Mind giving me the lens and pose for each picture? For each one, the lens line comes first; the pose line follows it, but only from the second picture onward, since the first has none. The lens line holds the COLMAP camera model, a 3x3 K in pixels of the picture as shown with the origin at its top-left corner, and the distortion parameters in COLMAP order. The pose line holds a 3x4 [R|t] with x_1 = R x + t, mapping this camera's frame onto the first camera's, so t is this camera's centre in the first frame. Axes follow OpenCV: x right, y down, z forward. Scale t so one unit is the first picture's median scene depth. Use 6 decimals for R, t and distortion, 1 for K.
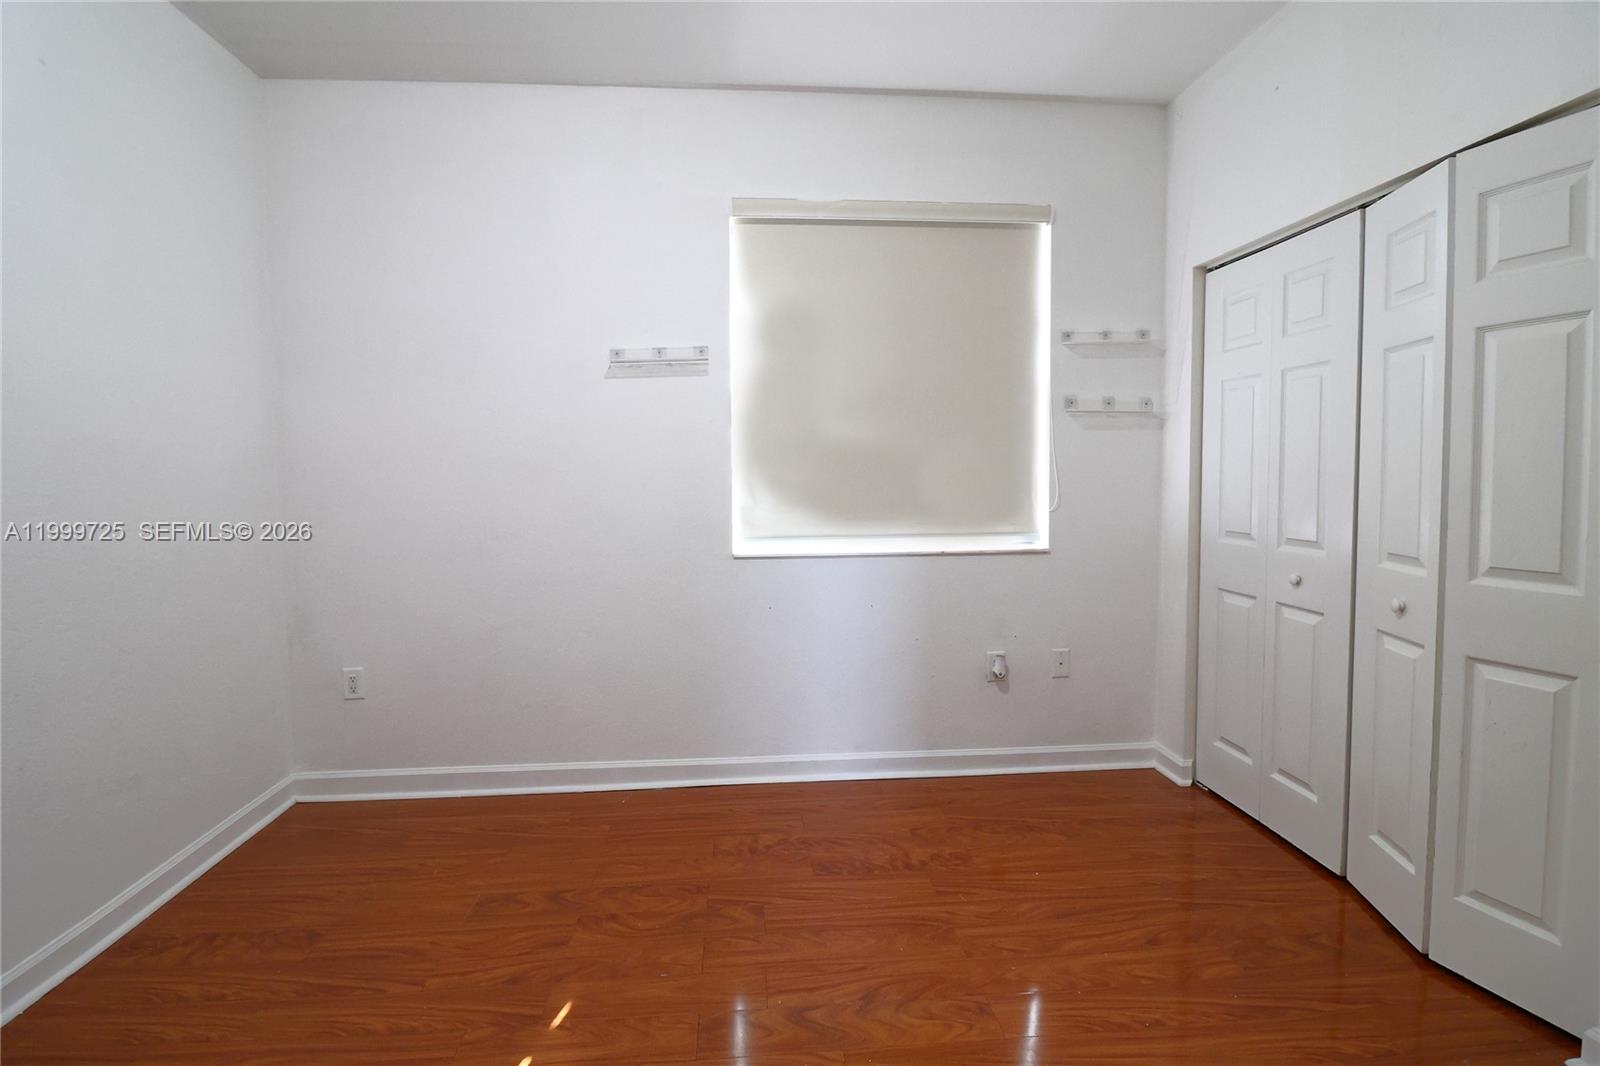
lens RADIAL K [[766.7, 0, 800.3], [0, 766.7, 510.2], [0, 0, 1]] dist [-0.001270, -0.000653]
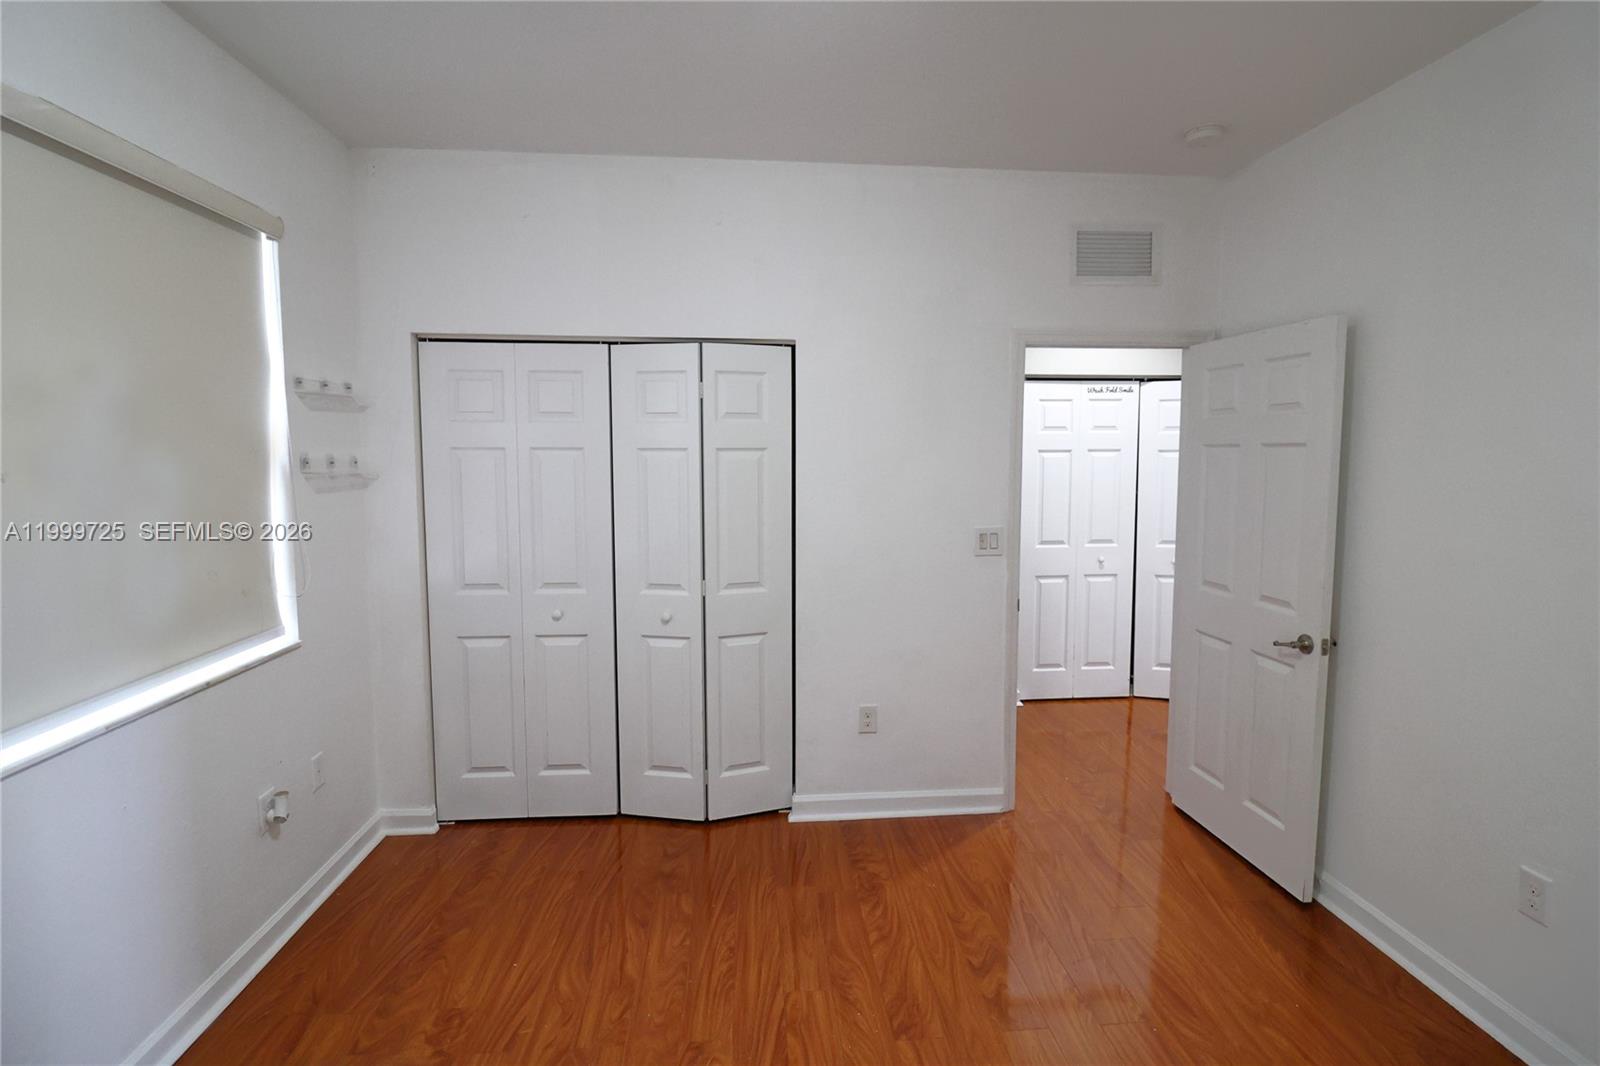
lens RADIAL K [[732.4, 0, 802.9], [0, 732.4, 516.6], [0, 0, 1]] dist [0.000335, -0.011949]
pose [[0.011290, -0.076248, 0.997025, -0.492226], [0.052485, 0.995759, 0.075557, -0.127046], [-0.998558, 0.051476, 0.015244, 0.503096]]
